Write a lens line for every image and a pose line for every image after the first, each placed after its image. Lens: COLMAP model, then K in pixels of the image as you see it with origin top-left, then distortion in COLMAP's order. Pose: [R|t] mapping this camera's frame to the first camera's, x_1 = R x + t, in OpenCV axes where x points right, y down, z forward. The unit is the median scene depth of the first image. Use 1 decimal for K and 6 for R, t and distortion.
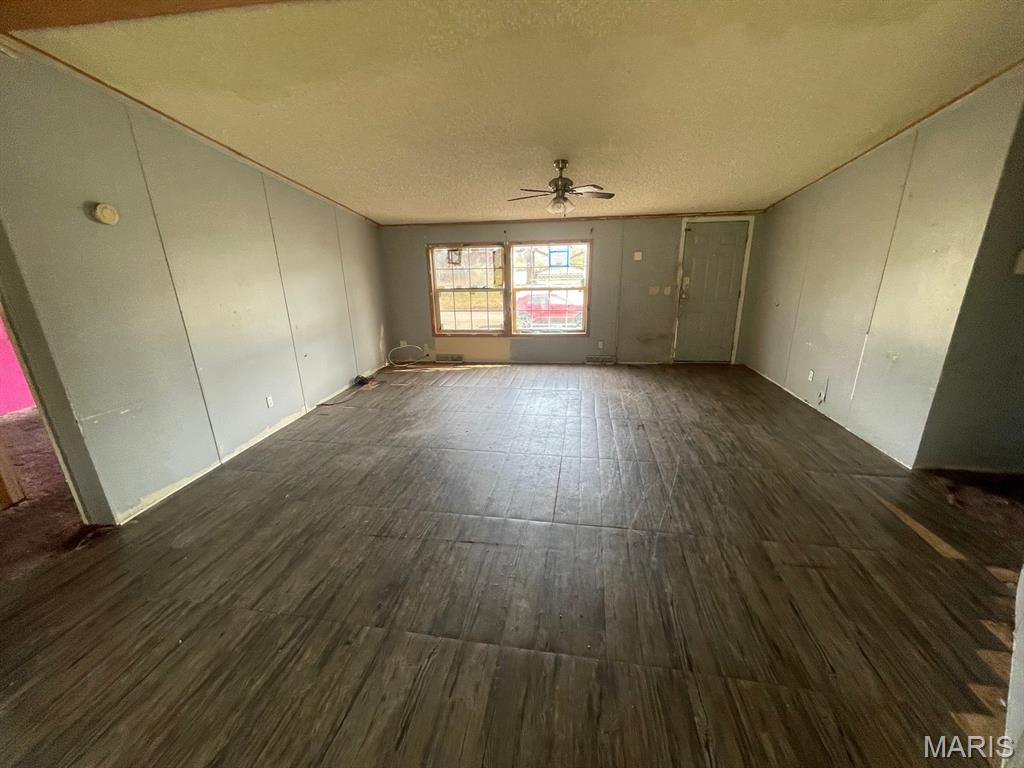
lens RADIAL K [[413.1, 0, 509.5], [0, 413.1, 388.3], [0, 0, 1]] dist [0.000018, 0.000620]
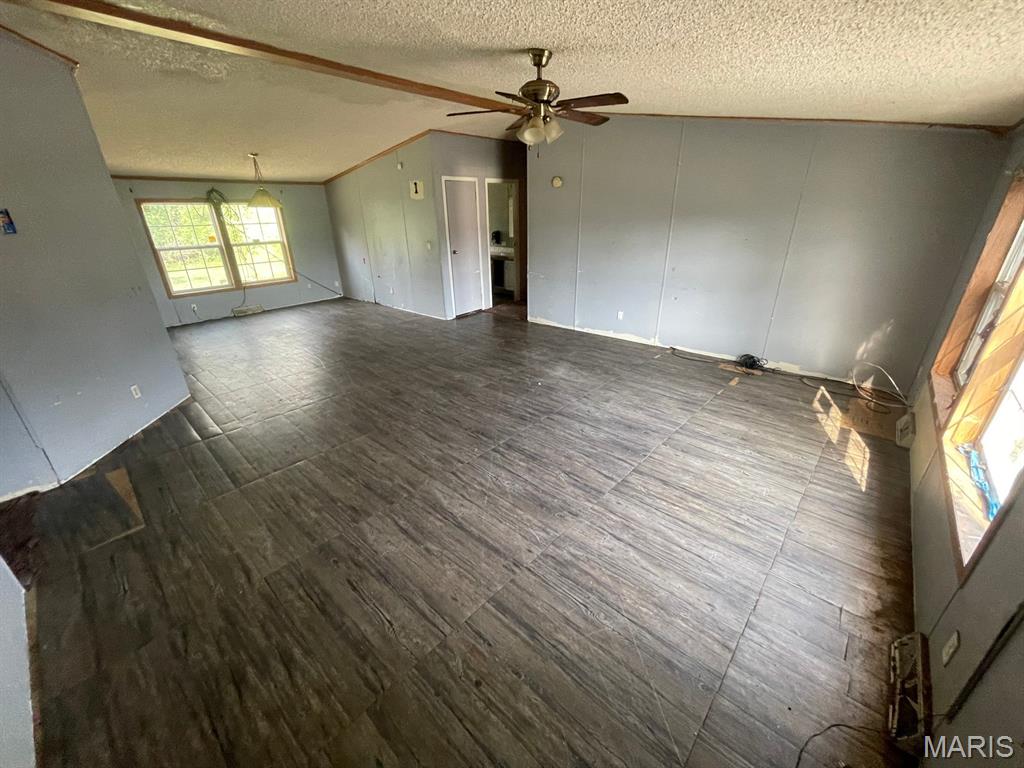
lens RADIAL K [[413.1, 0, 509.5], [0, 413.1, 388.3], [0, 0, 1]] dist [0.000018, 0.000620]
pose [[-0.535221, 0.372985, -0.757905, 0.469114], [-0.227477, 0.800447, 0.554562, -0.287549], [0.813506, 0.469219, -0.343571, 0.839735]]
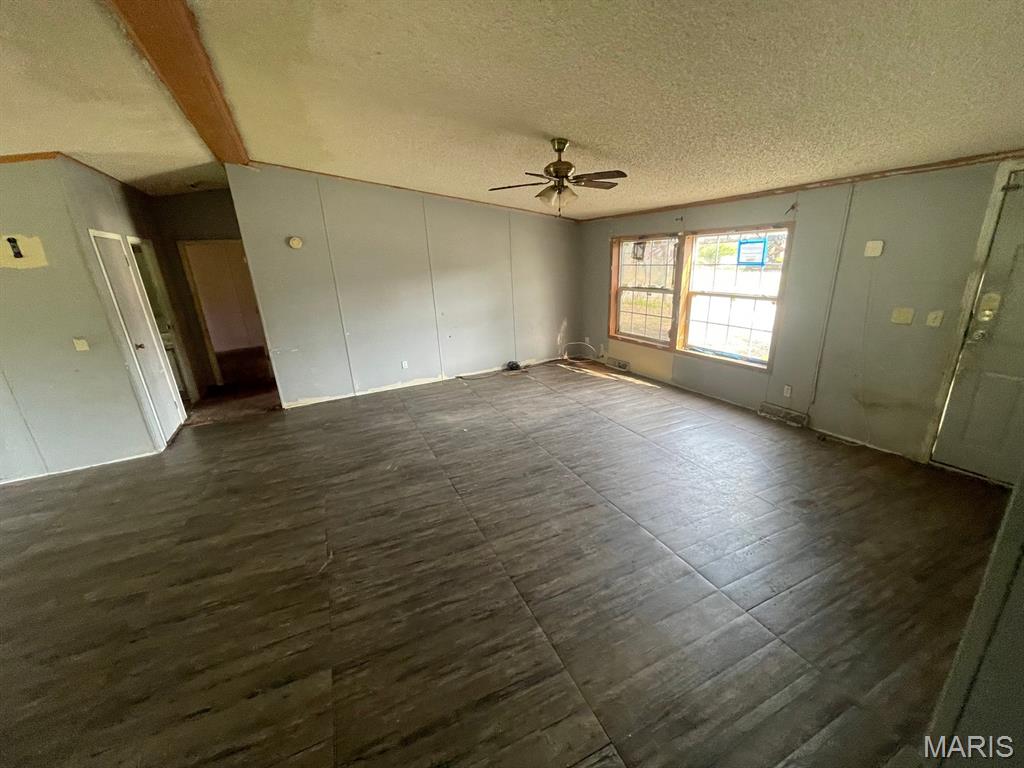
lens RADIAL K [[413.1, 0, 509.5], [0, 413.1, 388.3], [0, 0, 1]] dist [0.000018, 0.000620]
pose [[0.567746, 0.249264, -0.784558, 0.483677], [-0.215096, 0.964865, 0.150896, -0.116036], [0.794606, 0.083084, 0.601414, 0.294482]]
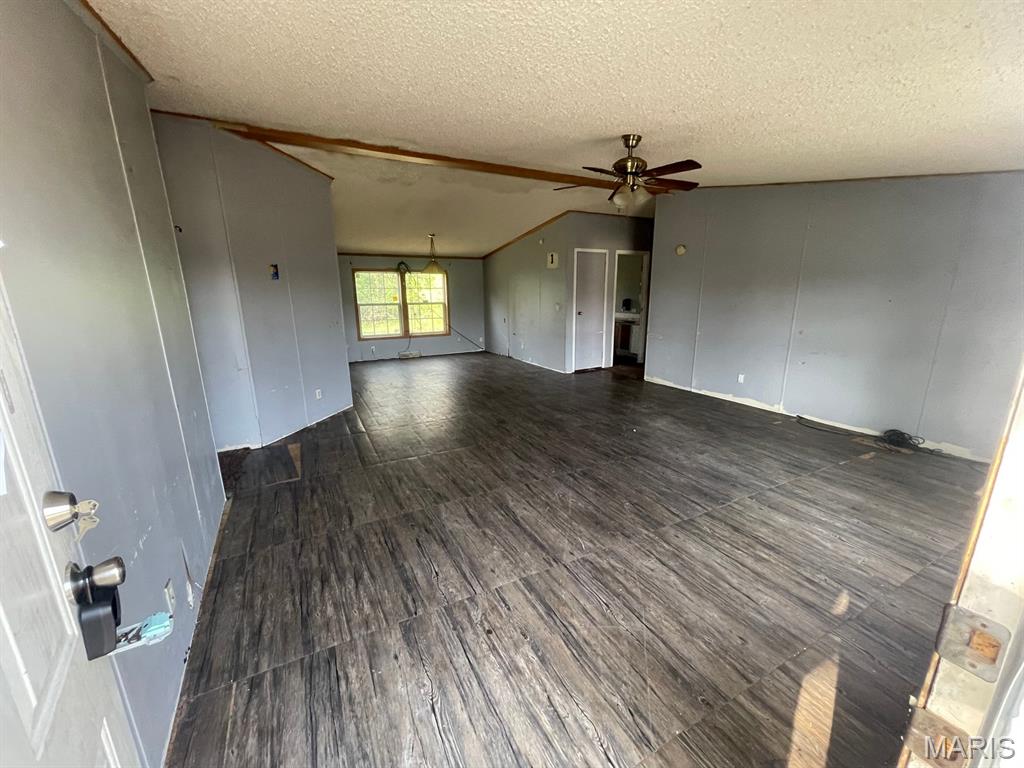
lens RADIAL K [[411.1, 0, 510.6], [0, 411.1, 388.6], [0, 0, 1]] dist [-0.000878, 0.000120]
pose [[-0.790754, 0.178331, -0.585582, 0.481109], [-0.157834, 0.864878, 0.476523, -0.284918], [0.591436, 0.469237, -0.655759, 0.938223]]
